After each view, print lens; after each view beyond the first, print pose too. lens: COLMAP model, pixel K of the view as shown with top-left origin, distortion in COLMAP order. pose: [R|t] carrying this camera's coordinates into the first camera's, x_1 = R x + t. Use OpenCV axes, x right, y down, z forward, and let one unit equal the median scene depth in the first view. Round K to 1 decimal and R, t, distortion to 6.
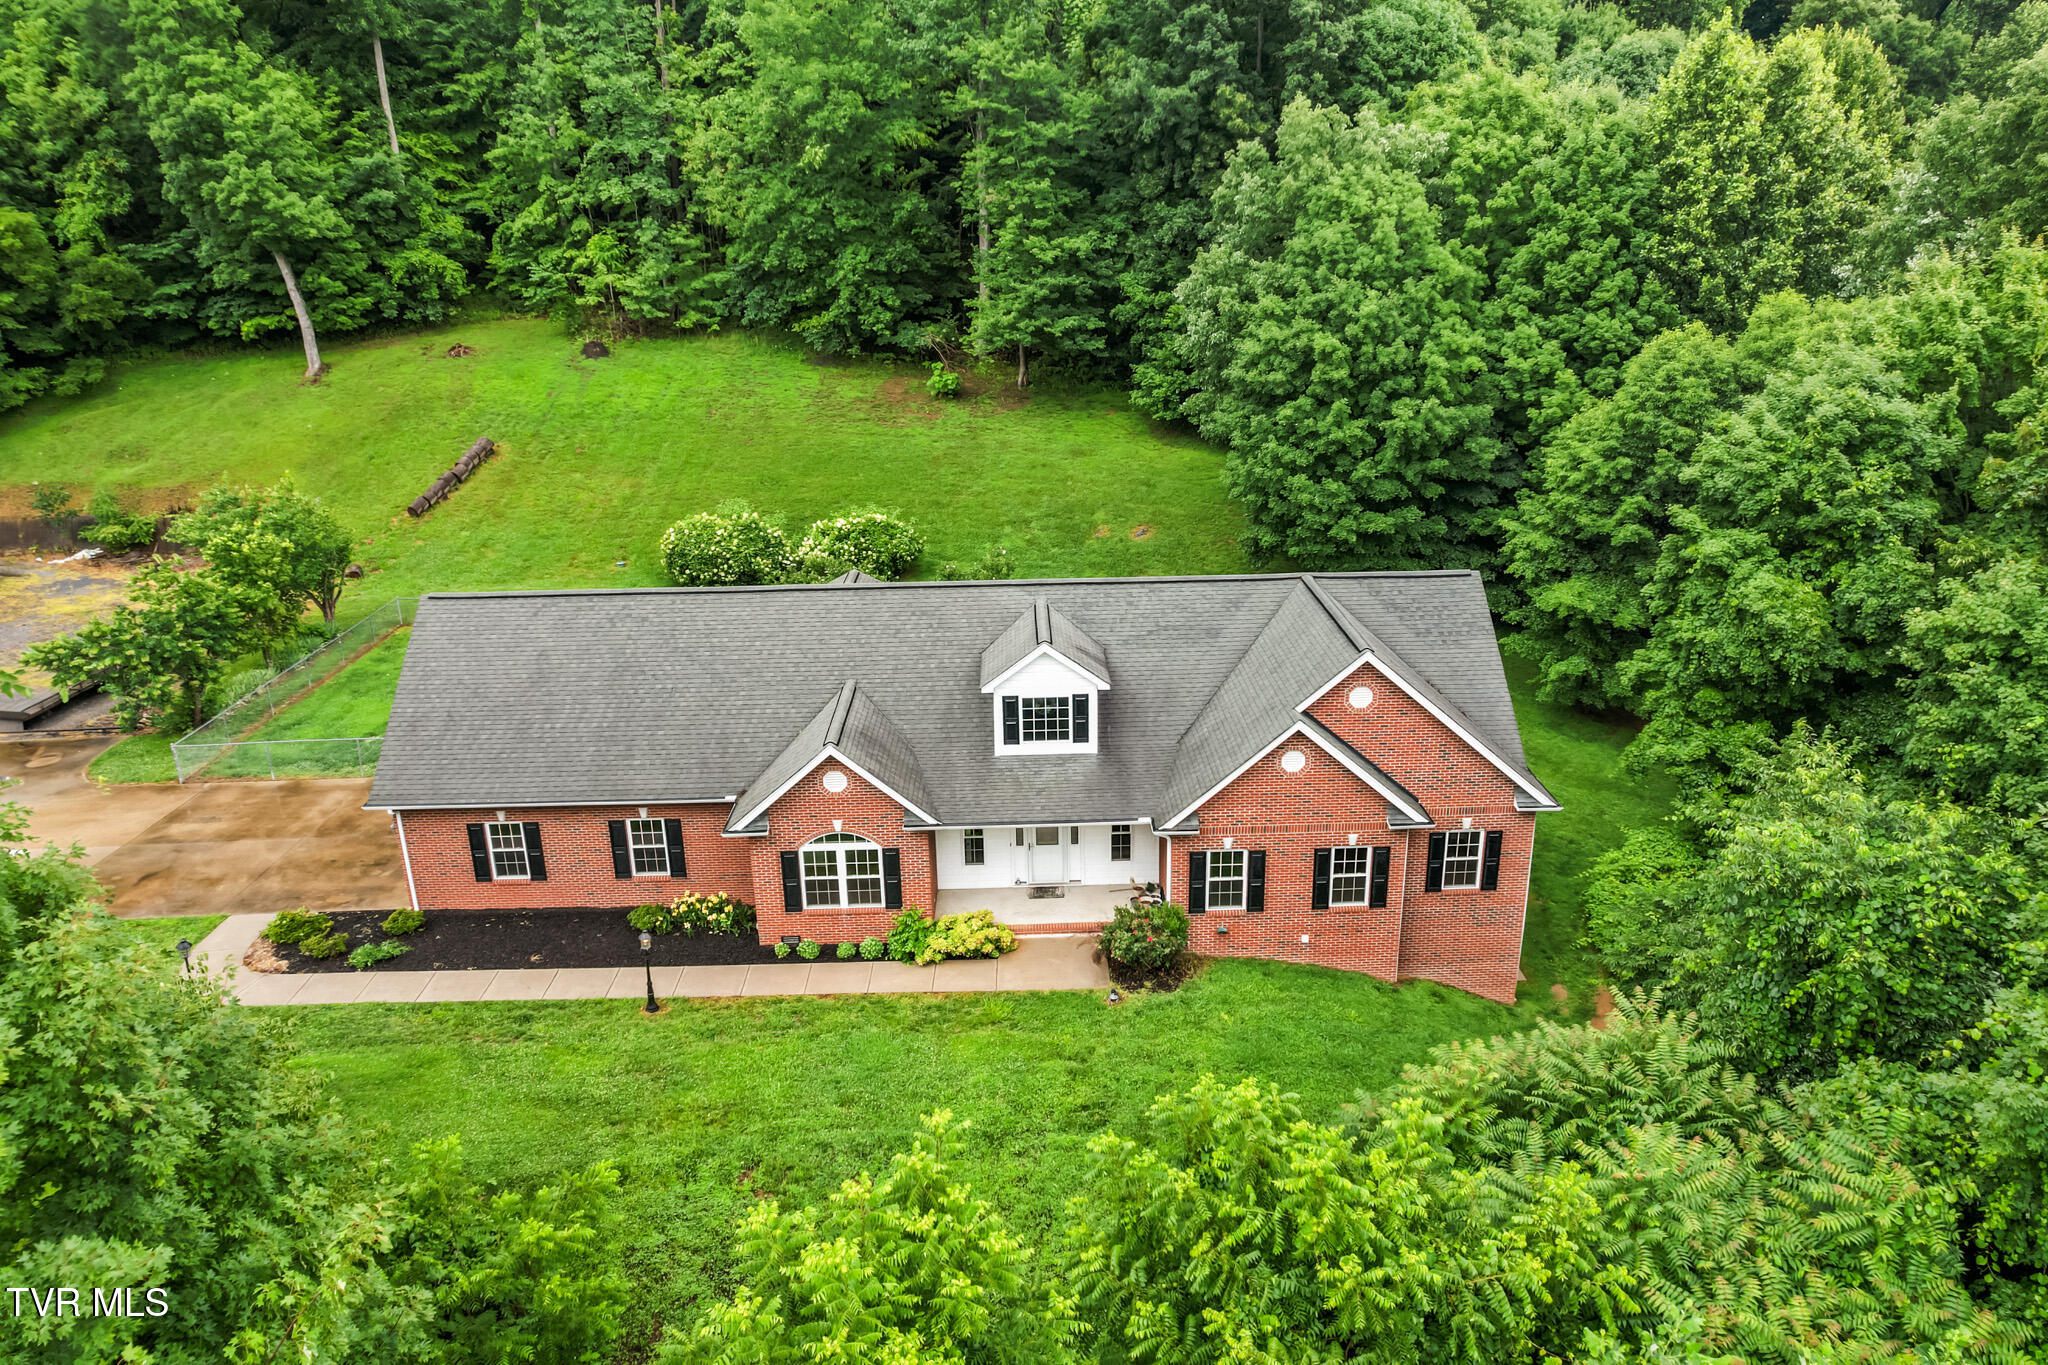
lens RADIAL K [[1336.6, 0, 1075.8], [0, 1336.6, 653.4], [0, 0, 1]] dist [-0.059172, 0.051245]
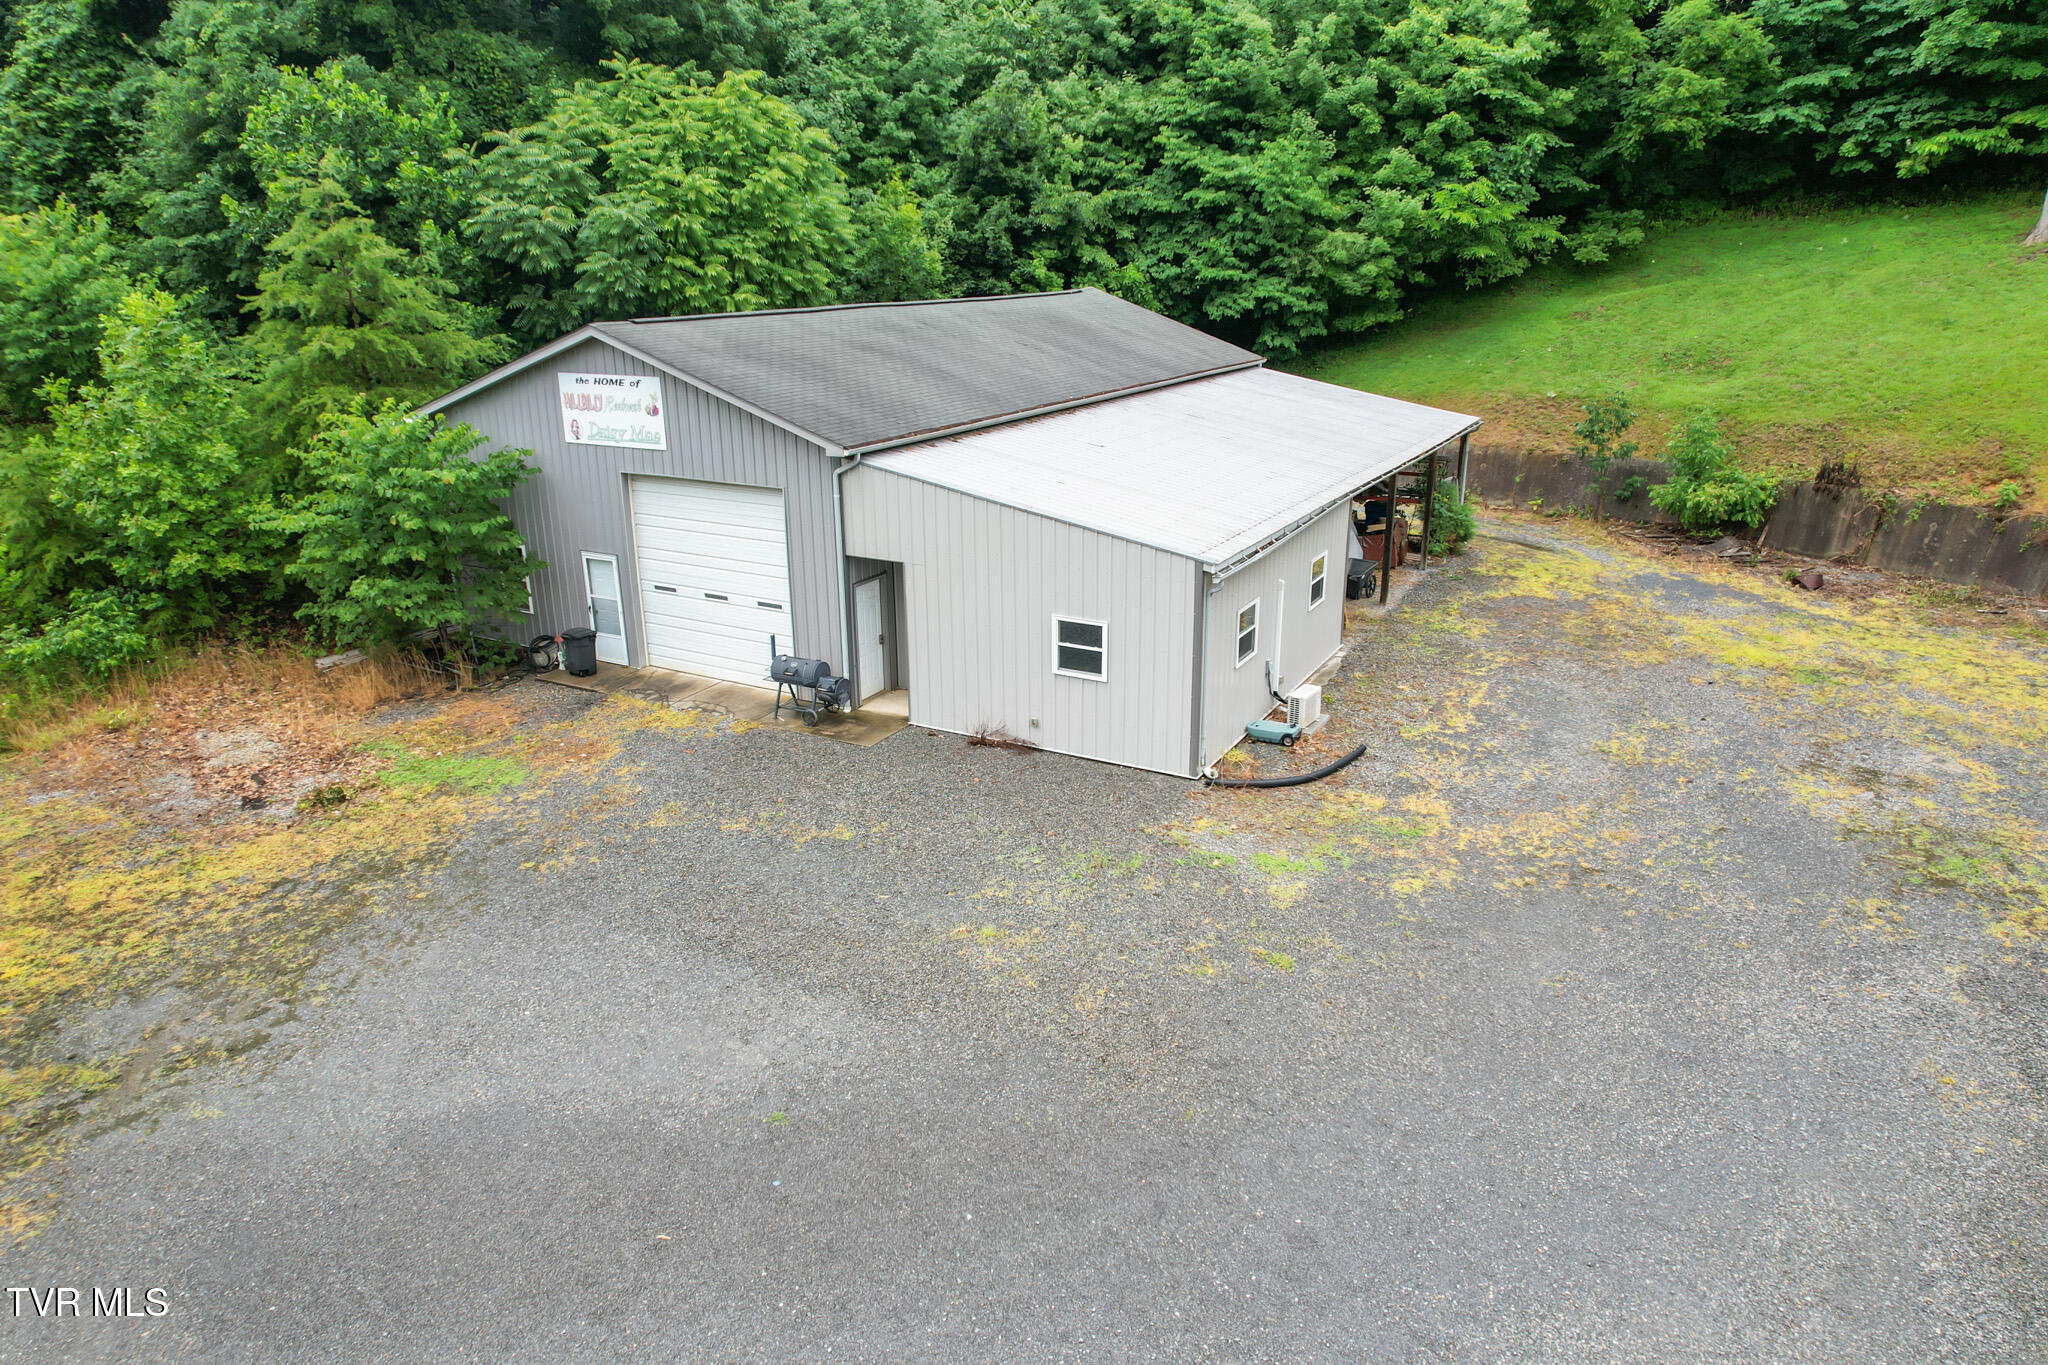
lens RADIAL K [[1293.7, 0, 1044.3], [0, 1293.7, 692.2], [0, 0, 1]] dist [-0.082831, 0.074004]
pose [[0.712325, 0.237134, -0.660576, -0.615590], [-0.221545, 0.969043, 0.108967, -0.013968], [0.665966, 0.068728, 0.742809, 0.490739]]
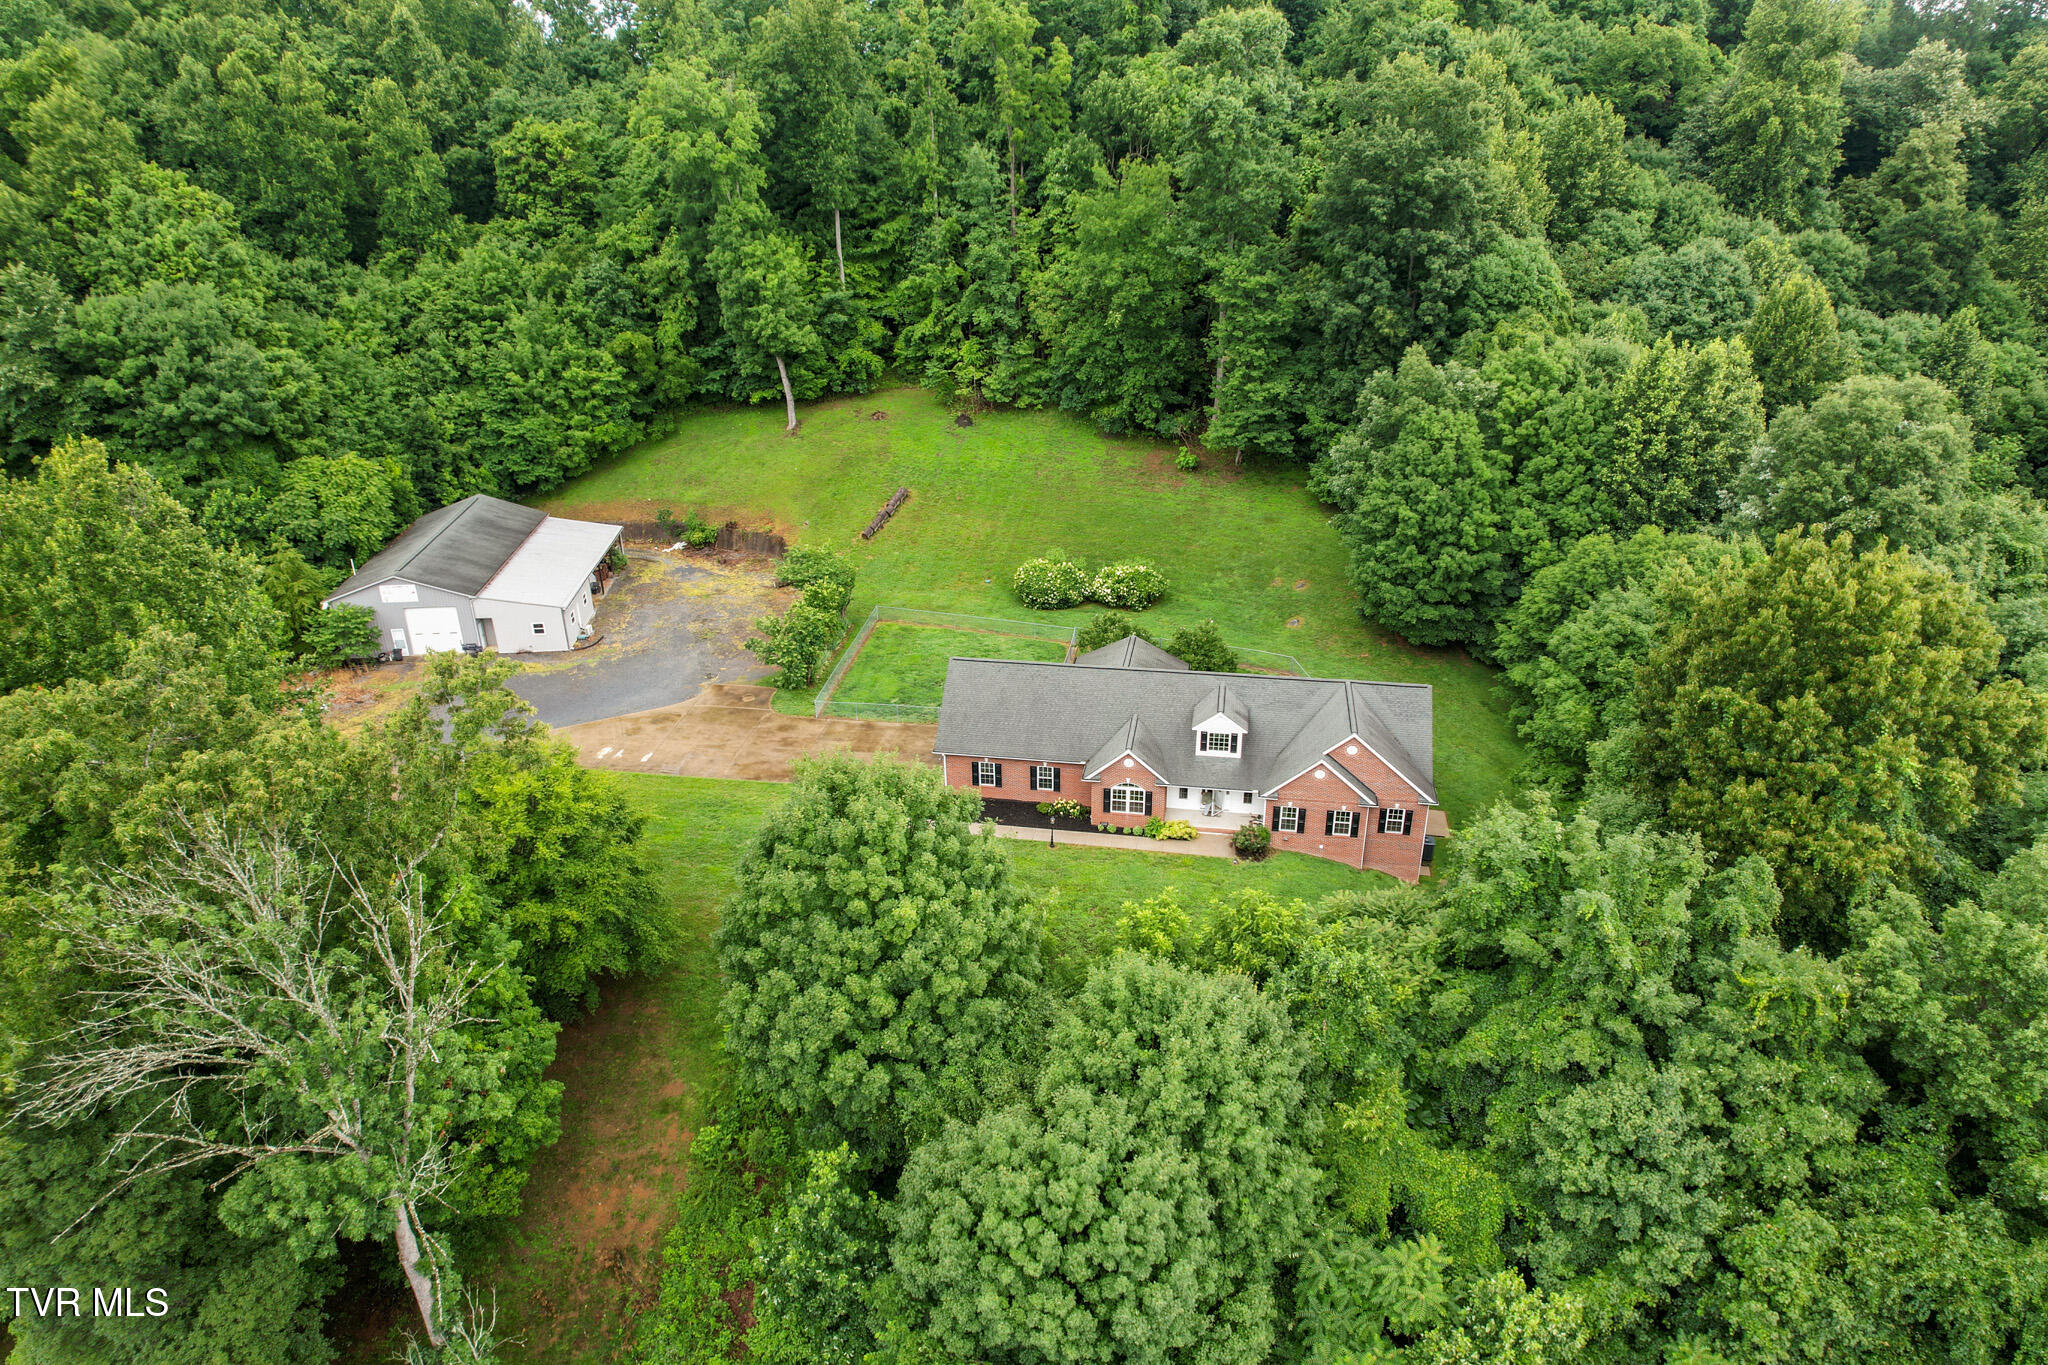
lens RADIAL K [[1293.7, 0, 1044.3], [0, 1293.7, 692.2], [0, 0, 1]] dist [-0.082831, 0.074004]
pose [[0.979595, 0.091957, -0.178713, 0.037634], [-0.067089, 0.987801, 0.140530, -0.169895], [0.189455, -0.125673, 0.973814, -0.631914]]
